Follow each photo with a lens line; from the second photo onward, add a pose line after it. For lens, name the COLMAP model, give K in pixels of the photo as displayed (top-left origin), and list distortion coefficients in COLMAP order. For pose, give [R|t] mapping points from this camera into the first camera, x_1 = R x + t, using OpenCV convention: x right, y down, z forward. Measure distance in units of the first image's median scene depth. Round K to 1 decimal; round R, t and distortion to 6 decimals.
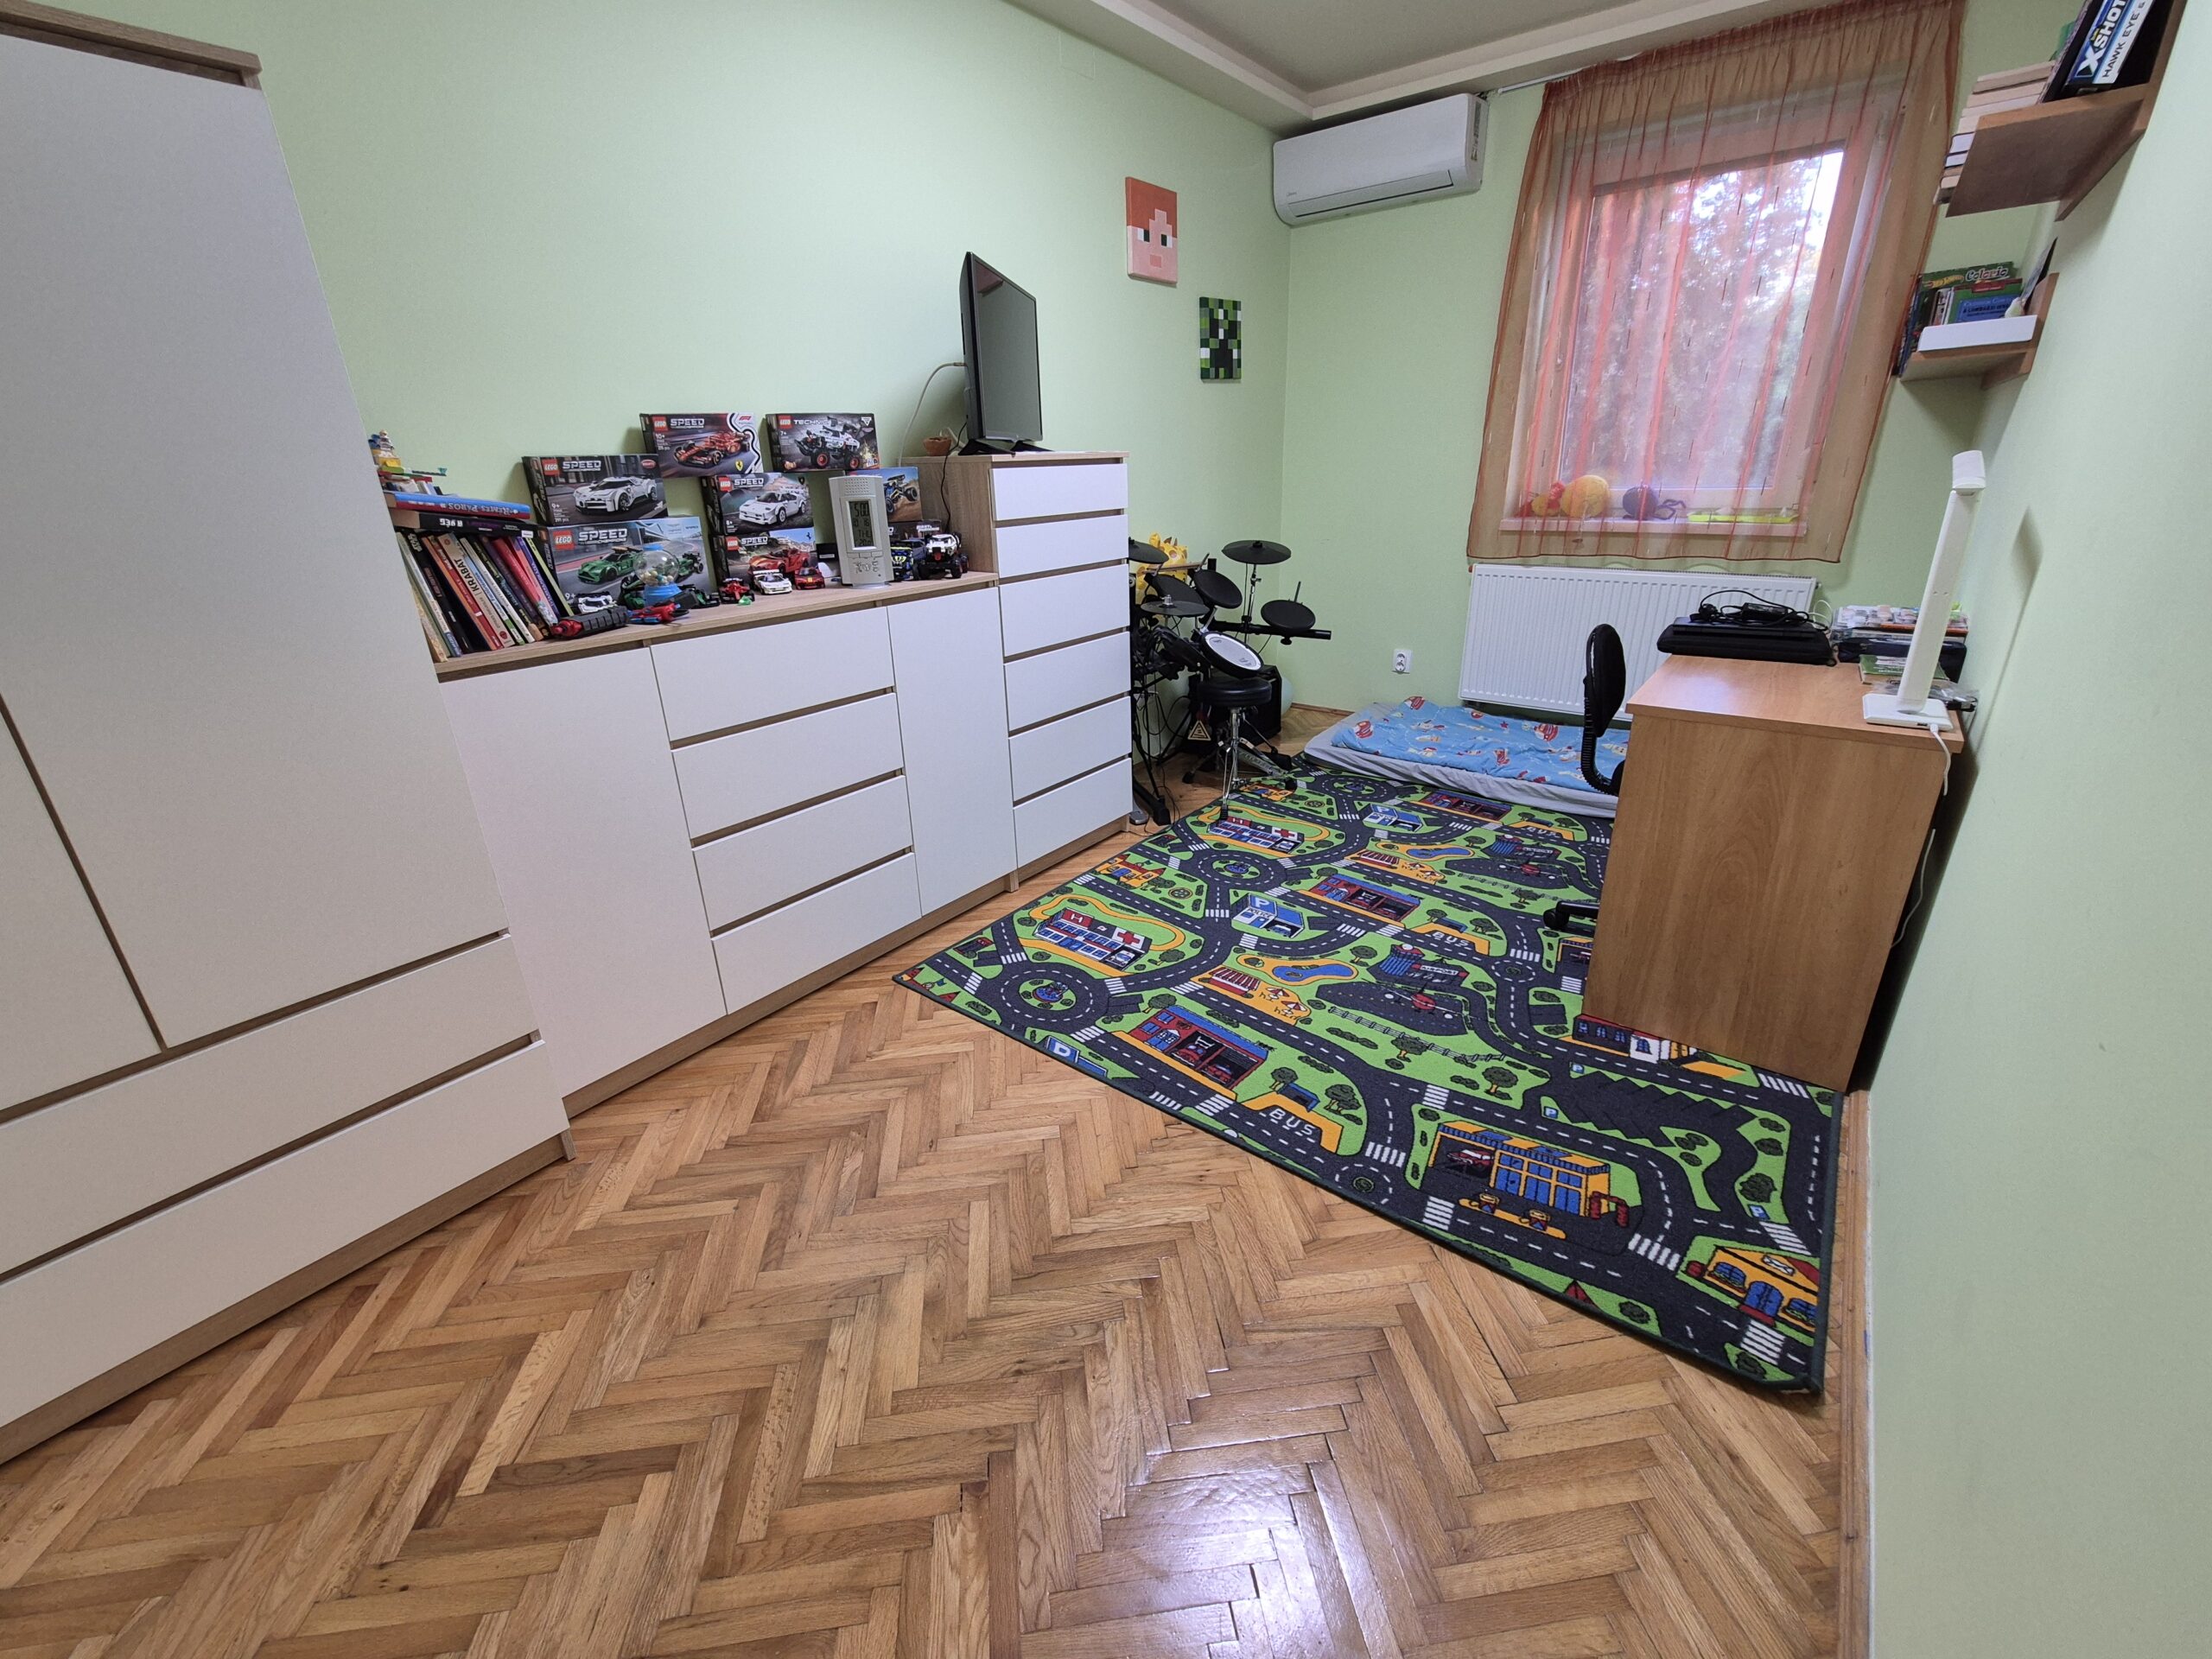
lens RADIAL K [[905.8, 0, 1107.2], [0, 905.8, 805.8], [0, 0, 1]] dist [-0.000643, -0.000365]
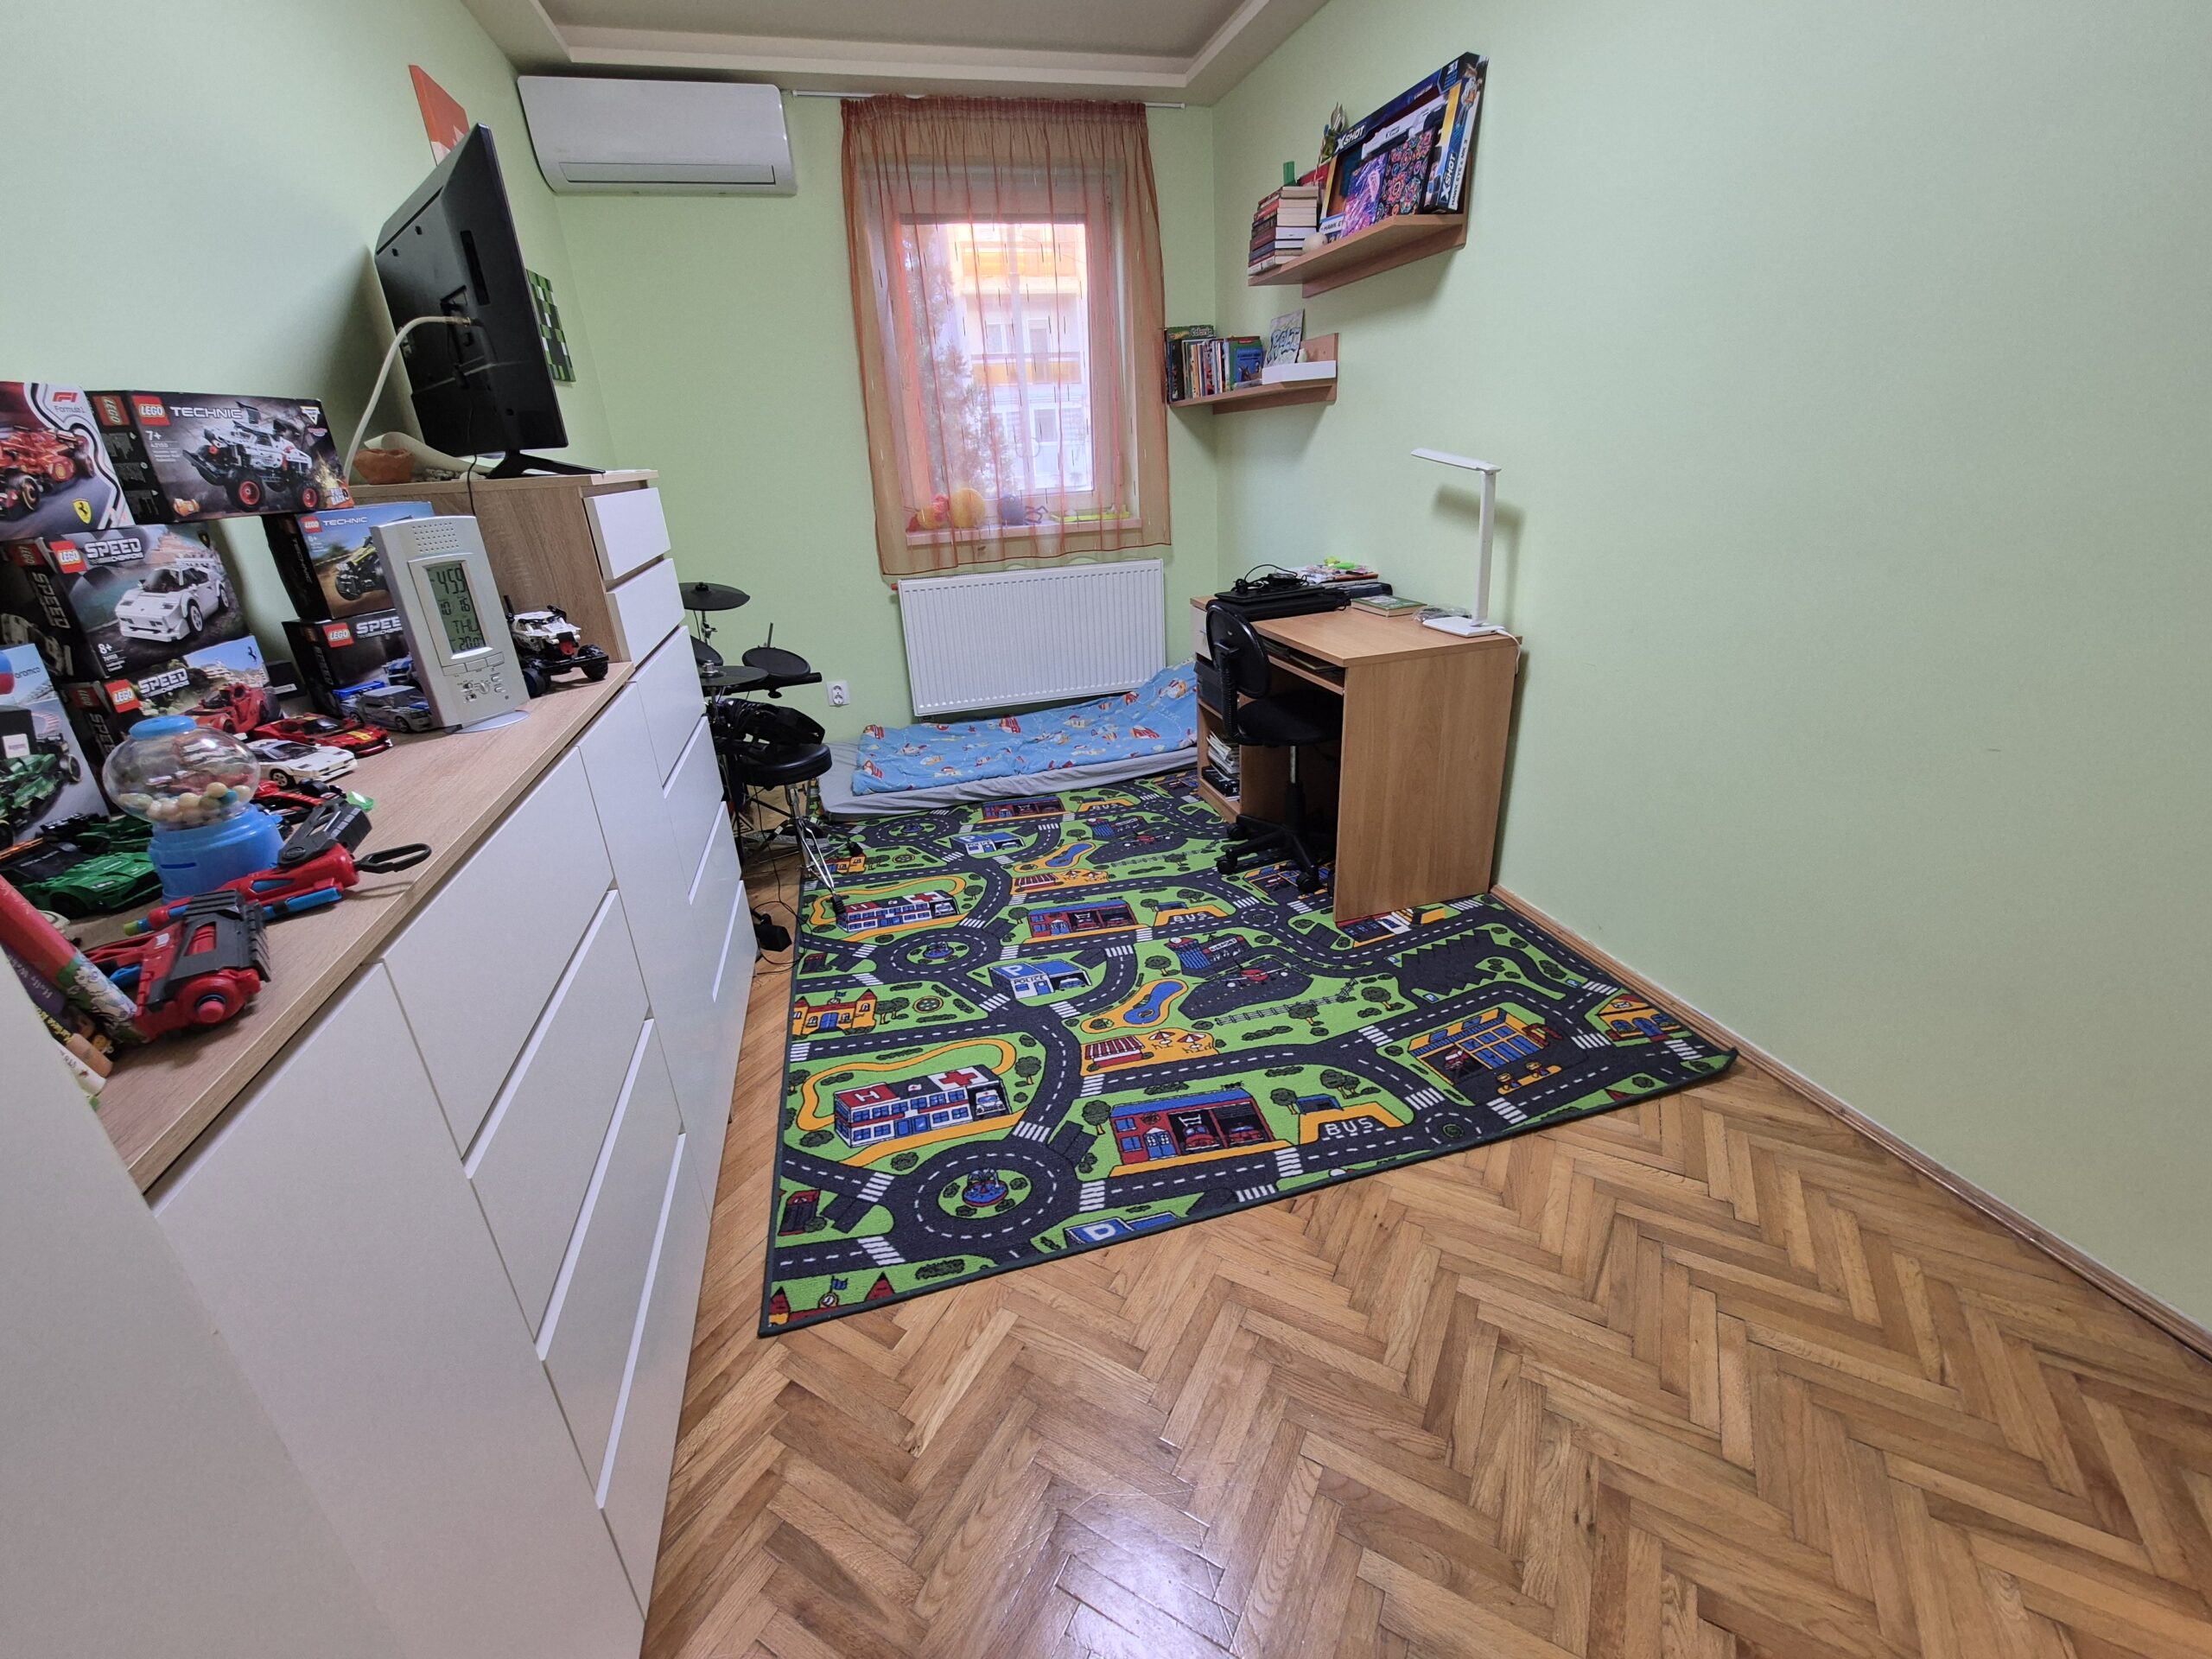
lens RADIAL K [[905.8, 0, 1107.2], [0, 905.8, 805.8], [0, 0, 1]] dist [-0.000643, -0.000365]
pose [[0.591457, -0.298987, 0.748856, -0.440349], [0.320564, 0.939356, 0.121860, -0.137533], [-0.739876, 0.167981, 0.651433, 0.374508]]
